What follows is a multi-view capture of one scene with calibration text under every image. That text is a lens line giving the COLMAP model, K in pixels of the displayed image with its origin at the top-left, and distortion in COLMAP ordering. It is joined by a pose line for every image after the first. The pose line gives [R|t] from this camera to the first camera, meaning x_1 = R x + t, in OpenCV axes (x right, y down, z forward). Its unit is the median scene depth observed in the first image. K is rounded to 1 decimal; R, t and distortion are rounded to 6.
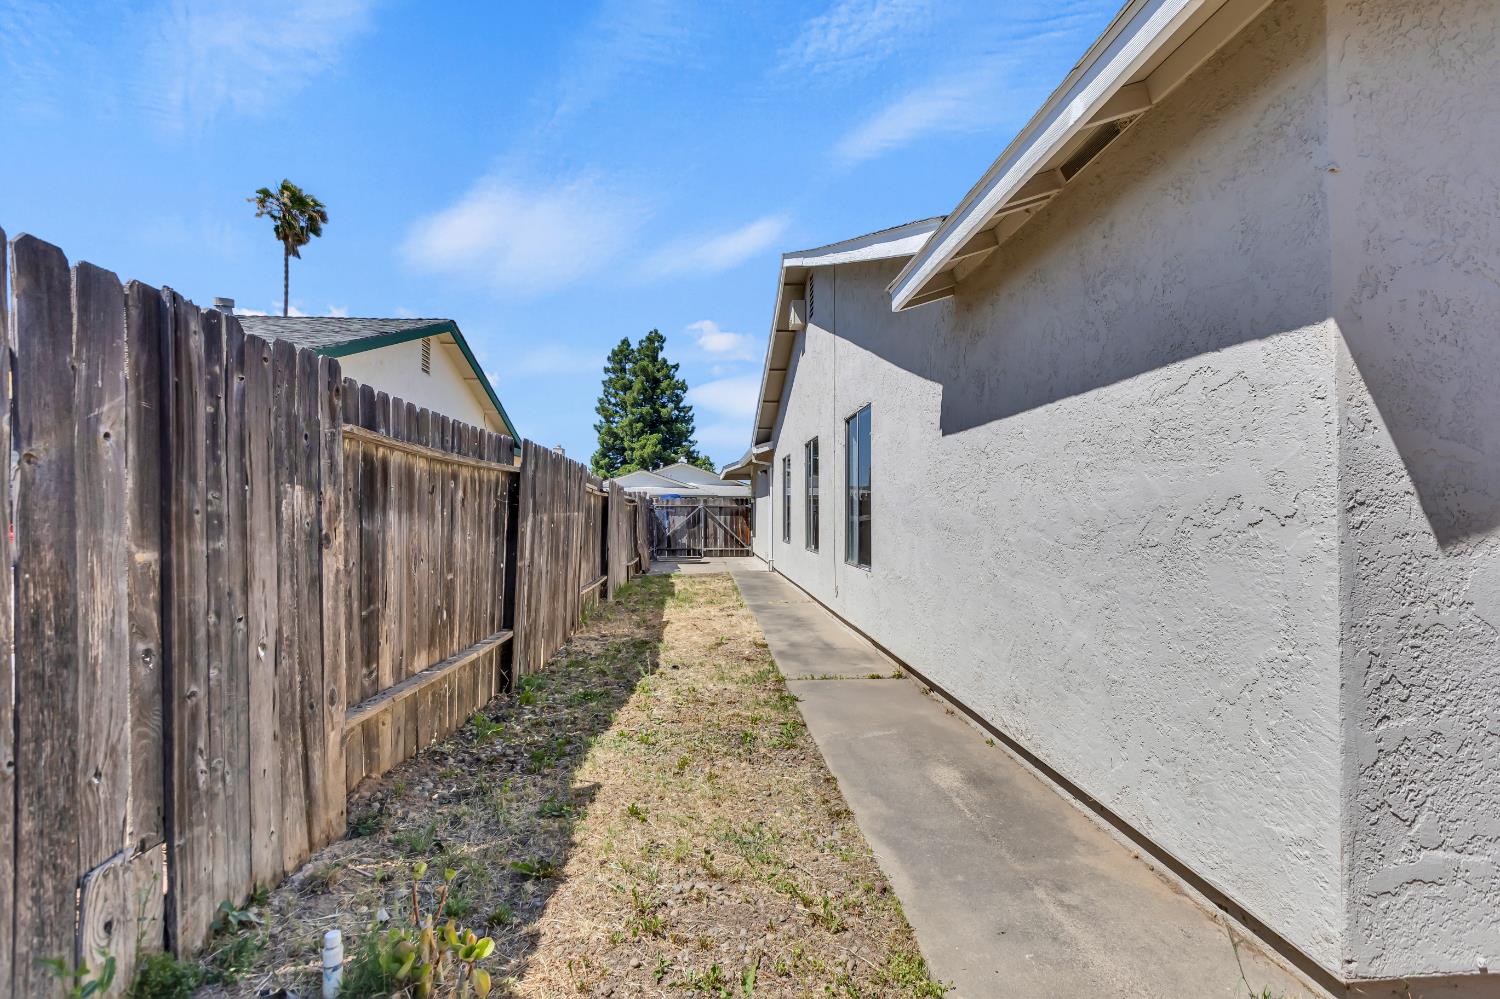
lens RADIAL K [[712.3, 0, 755.4], [0, 712.3, 508.4], [0, 0, 1]] dist [-0.000318, 0.000158]
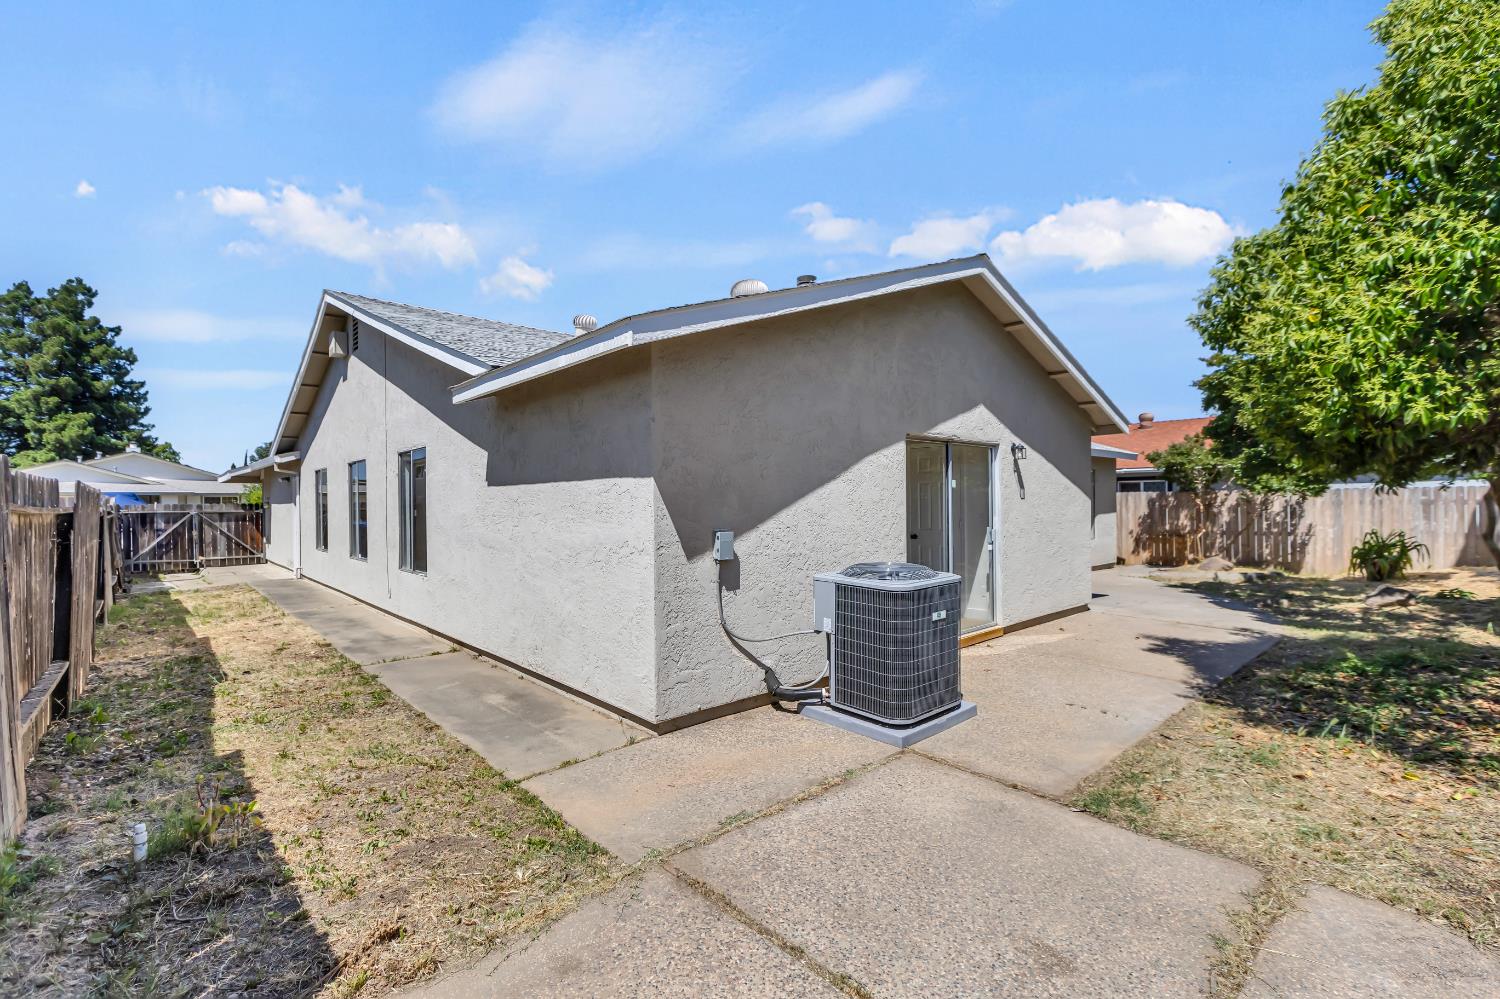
lens RADIAL K [[670.0, 0, 764.5], [0, 670.0, 500.3], [0, 0, 1]] dist [0.014352, -0.003901]
pose [[0.780365, -0.006129, 0.625295, -0.118900], [0.003306, 0.999978, 0.005676, -0.053540], [-0.625316, -0.002362, 0.780368, -0.336059]]
